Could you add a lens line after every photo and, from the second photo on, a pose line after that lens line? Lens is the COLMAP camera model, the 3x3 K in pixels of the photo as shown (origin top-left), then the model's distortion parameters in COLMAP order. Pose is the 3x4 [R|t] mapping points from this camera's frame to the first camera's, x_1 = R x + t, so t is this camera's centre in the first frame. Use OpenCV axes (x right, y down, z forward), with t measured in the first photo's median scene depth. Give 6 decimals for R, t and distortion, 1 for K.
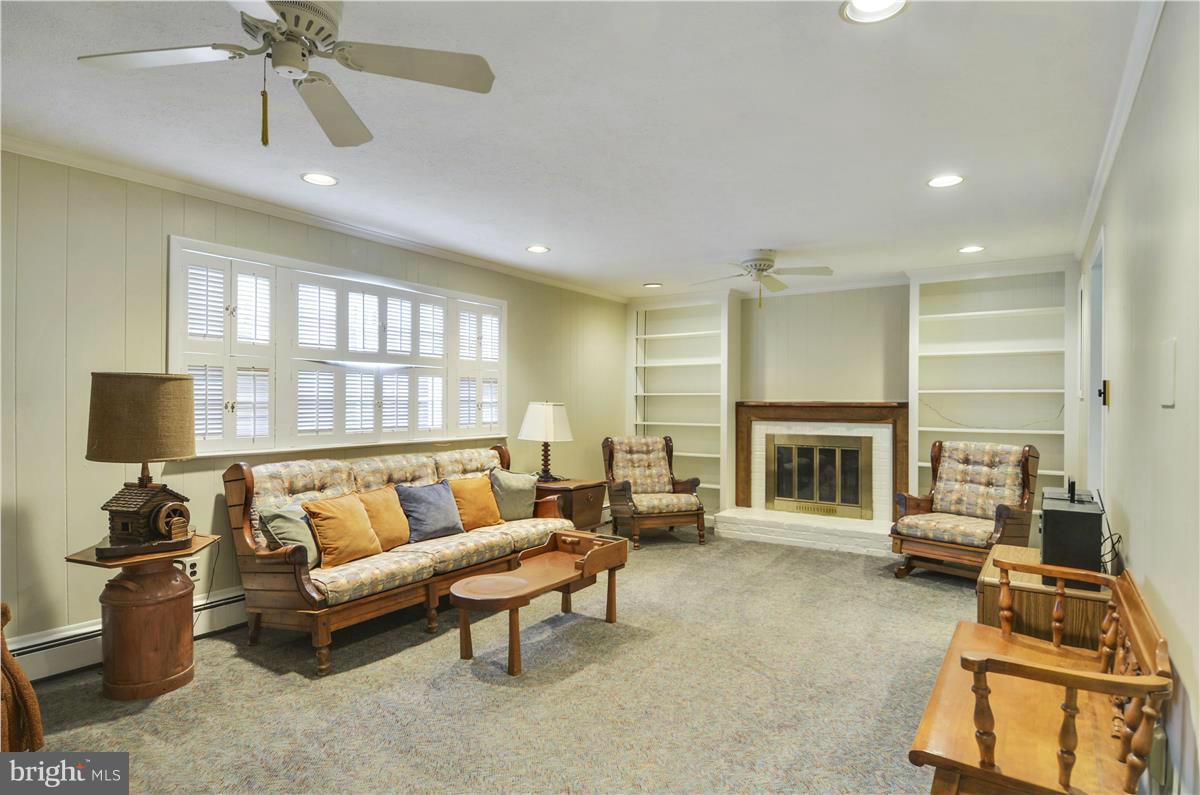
lens RADIAL K [[642.9, 0, 609.7], [0, 642.9, 398.0], [0, 0, 1]] dist [0.035024, -0.002823]
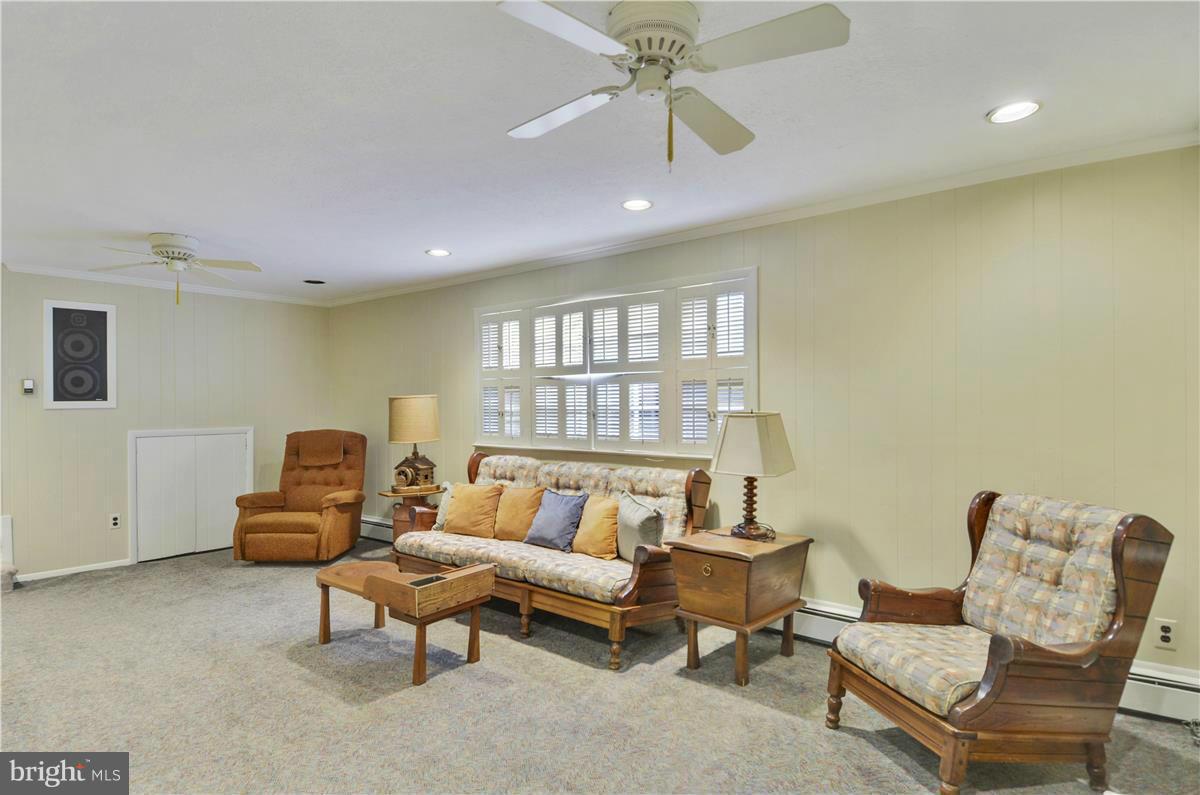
lens RADIAL K [[642.9, 0, 600.1], [0, 642.9, 402.0], [0, 0, 1]] dist [0.035024, -0.002823]
pose [[-0.102720, -0.005457, -0.994695, 0.580813], [0.011576, 0.999911, -0.006681, -0.001058], [0.994643, -0.012200, -0.102647, 0.953053]]
